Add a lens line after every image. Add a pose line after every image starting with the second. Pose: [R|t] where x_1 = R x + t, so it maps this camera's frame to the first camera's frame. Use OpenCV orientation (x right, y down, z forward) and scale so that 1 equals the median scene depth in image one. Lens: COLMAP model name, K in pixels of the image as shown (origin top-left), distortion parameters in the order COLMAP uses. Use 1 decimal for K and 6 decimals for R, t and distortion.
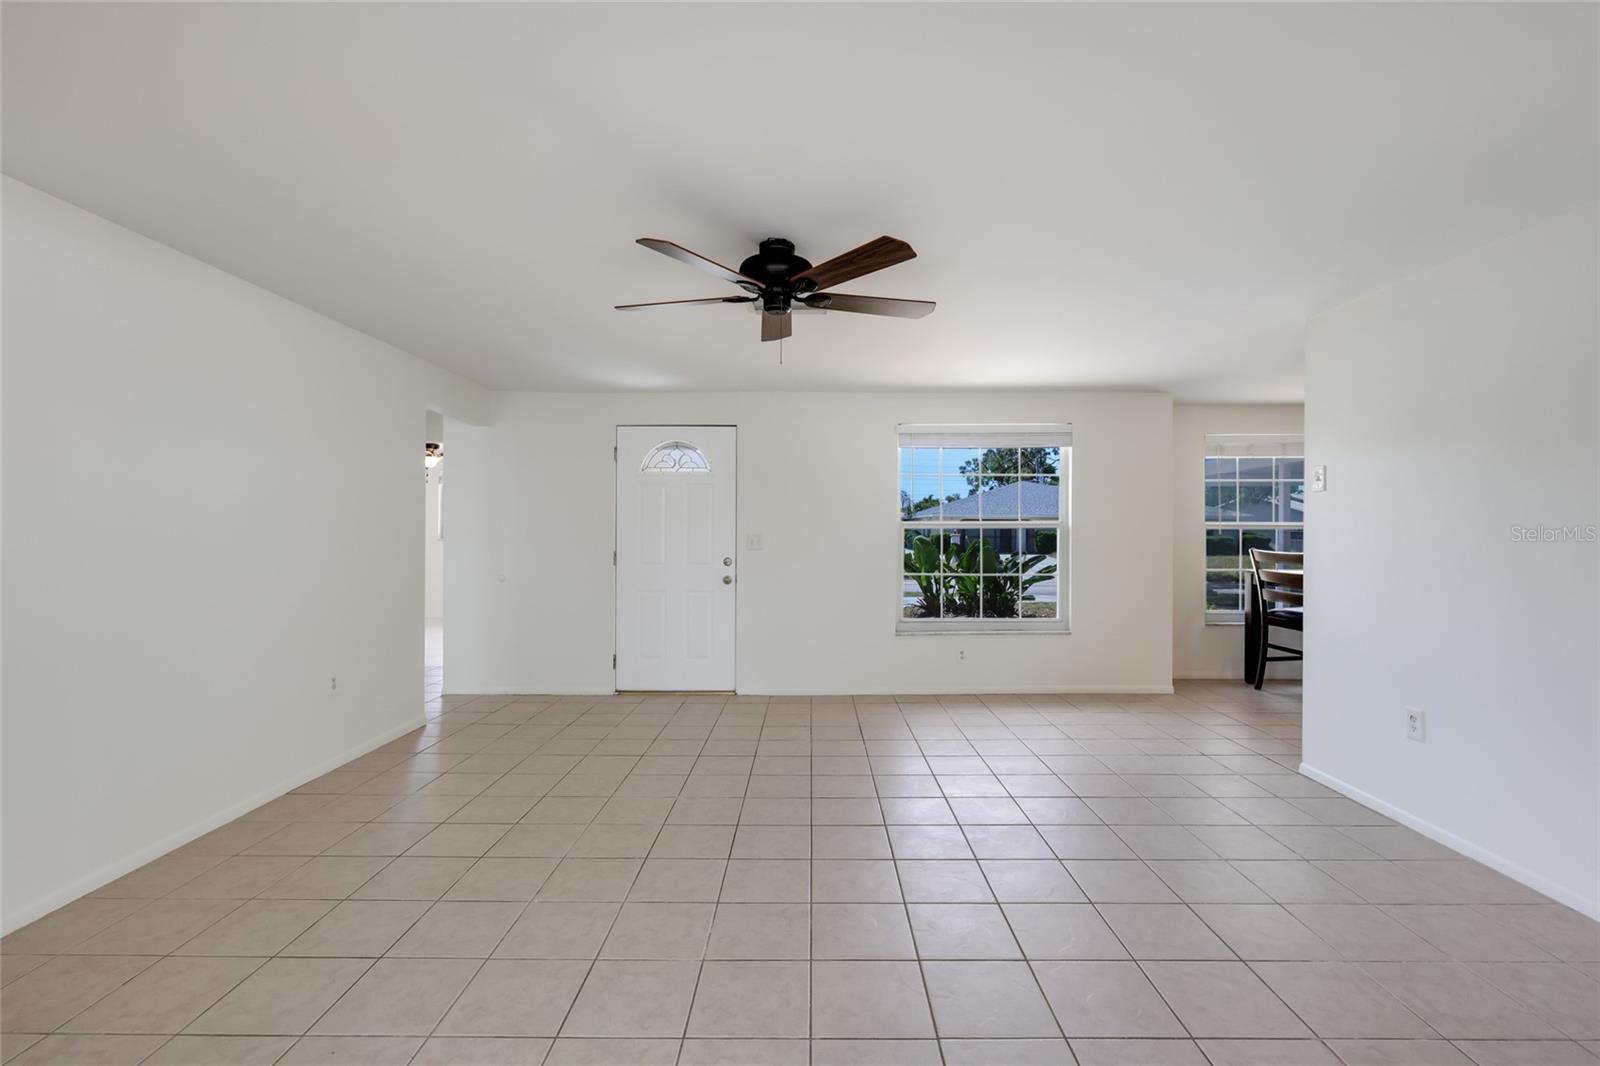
lens RADIAL K [[709.3, 0, 810.7], [0, 709.3, 527.3], [0, 0, 1]] dist [0.001944, -0.000056]
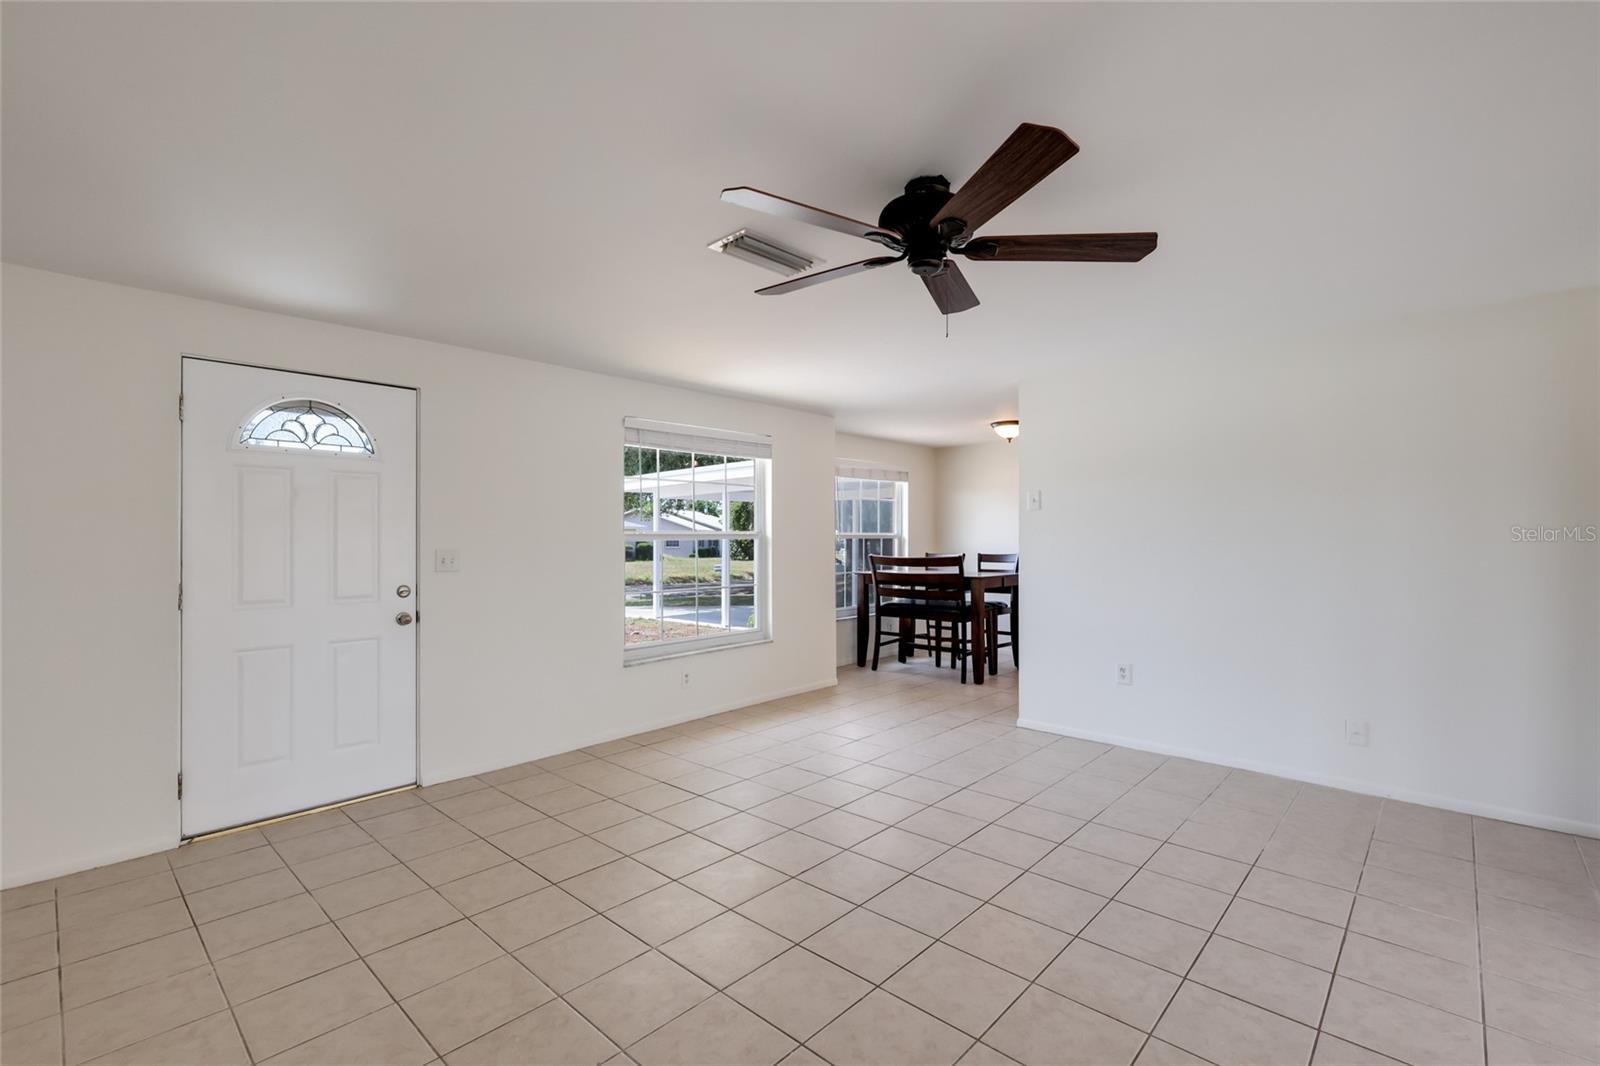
lens RADIAL K [[709.3, 0, 802.9], [0, 709.3, 536.3], [0, 0, 1]] dist [0.001944, -0.000056]
pose [[0.677346, -0.003000, 0.735659, -0.352787], [0.003150, 0.999994, 0.001177, -0.002963], [-0.735658, 0.001520, 0.677351, 0.272463]]
